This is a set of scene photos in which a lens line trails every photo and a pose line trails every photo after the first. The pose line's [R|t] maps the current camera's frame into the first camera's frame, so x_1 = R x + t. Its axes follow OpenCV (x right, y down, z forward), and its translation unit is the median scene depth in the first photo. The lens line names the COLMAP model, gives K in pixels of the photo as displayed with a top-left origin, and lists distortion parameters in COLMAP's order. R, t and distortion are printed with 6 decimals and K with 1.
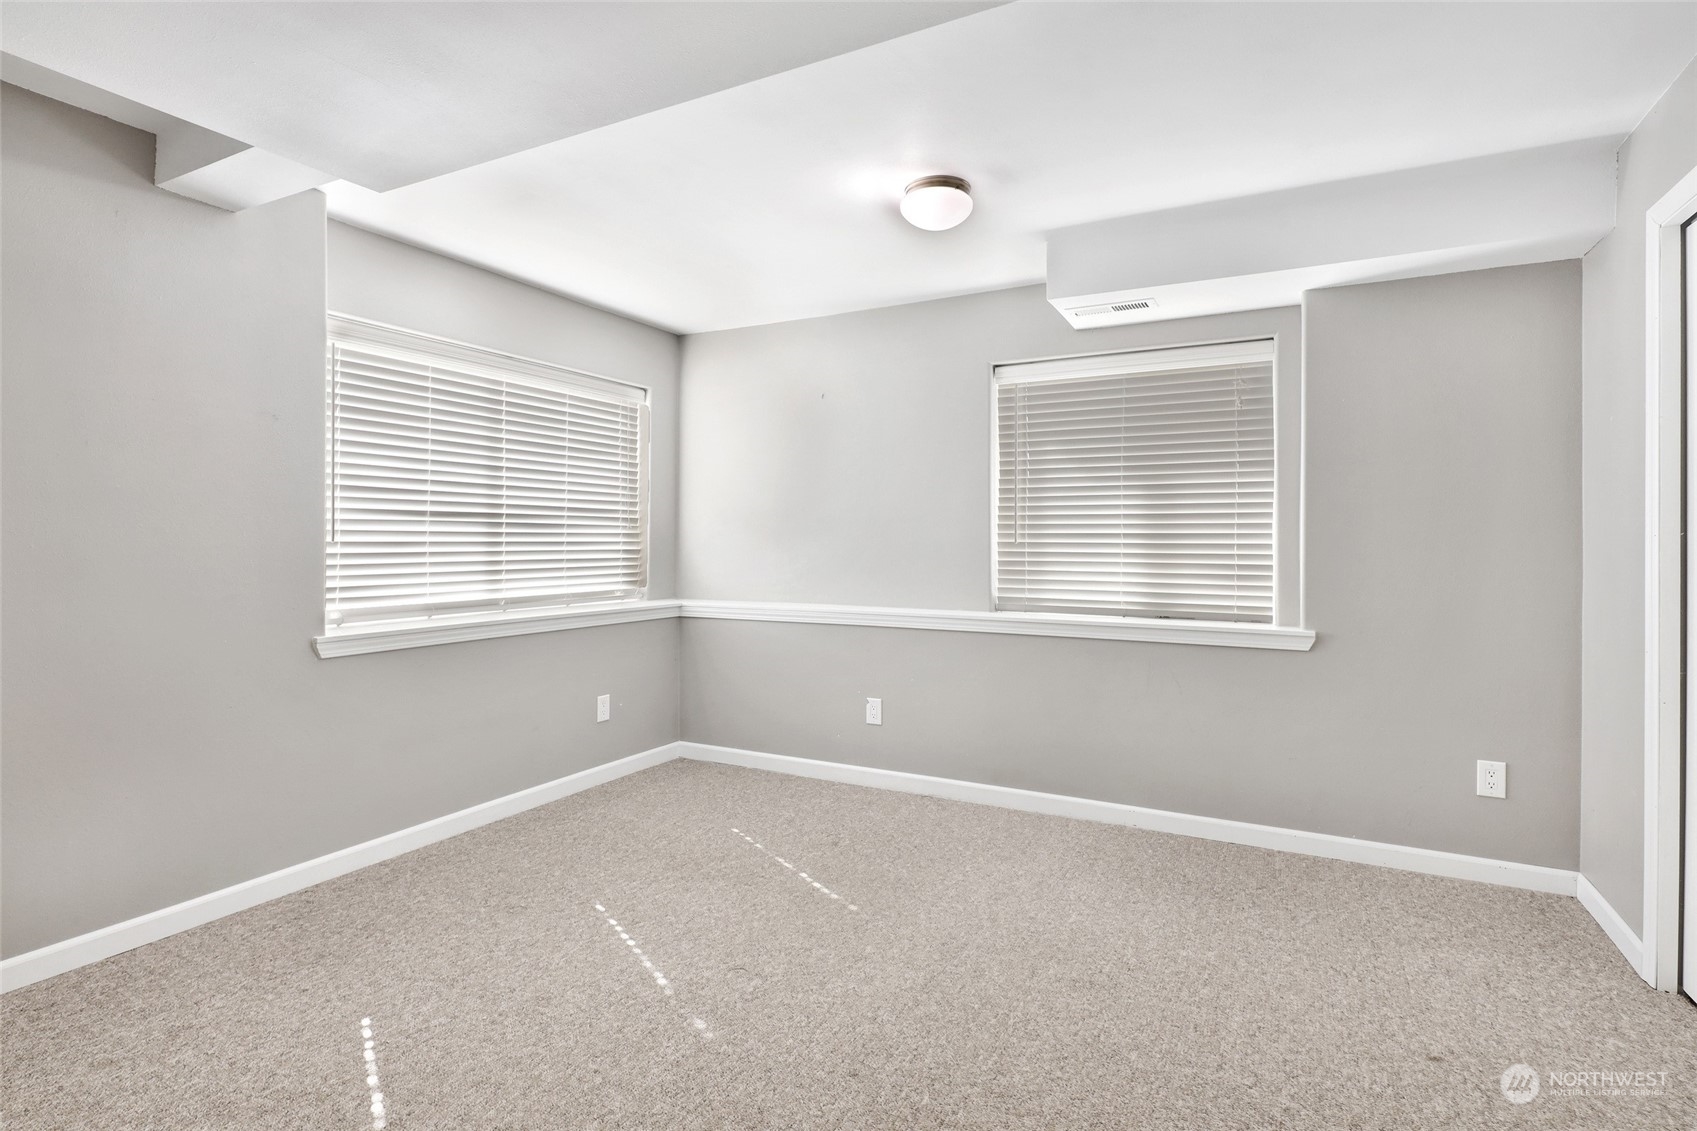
lens RADIAL K [[842.2, 0, 860.9], [0, 842.2, 539.8], [0, 0, 1]] dist [0.000977, -0.001558]
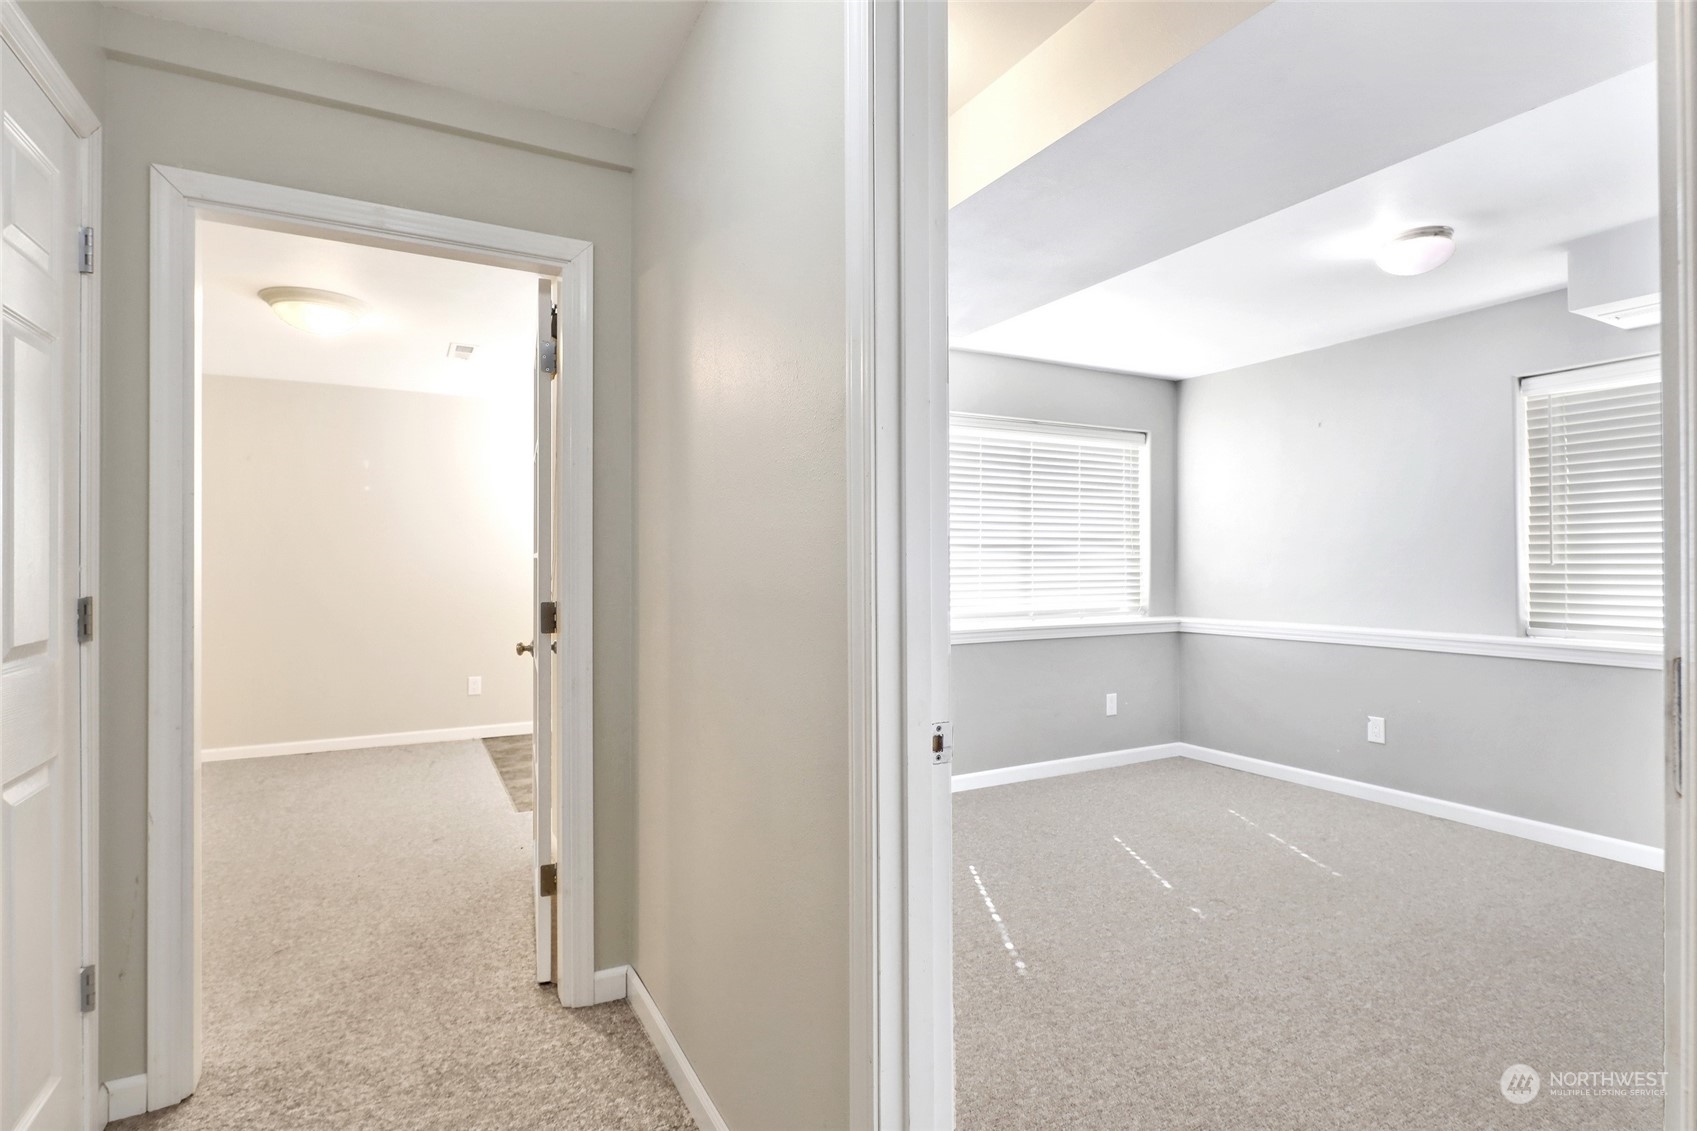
lens RADIAL K [[842.2, 0, 849.8], [0, 842.2, 562.8], [0, 0, 1]] dist [0.000977, -0.001558]
pose [[0.826782, -0.008033, -0.562465, 0.067114], [0.008321, 0.999963, -0.002051, -0.002608], [0.562461, -0.002984, 0.826818, -0.215471]]
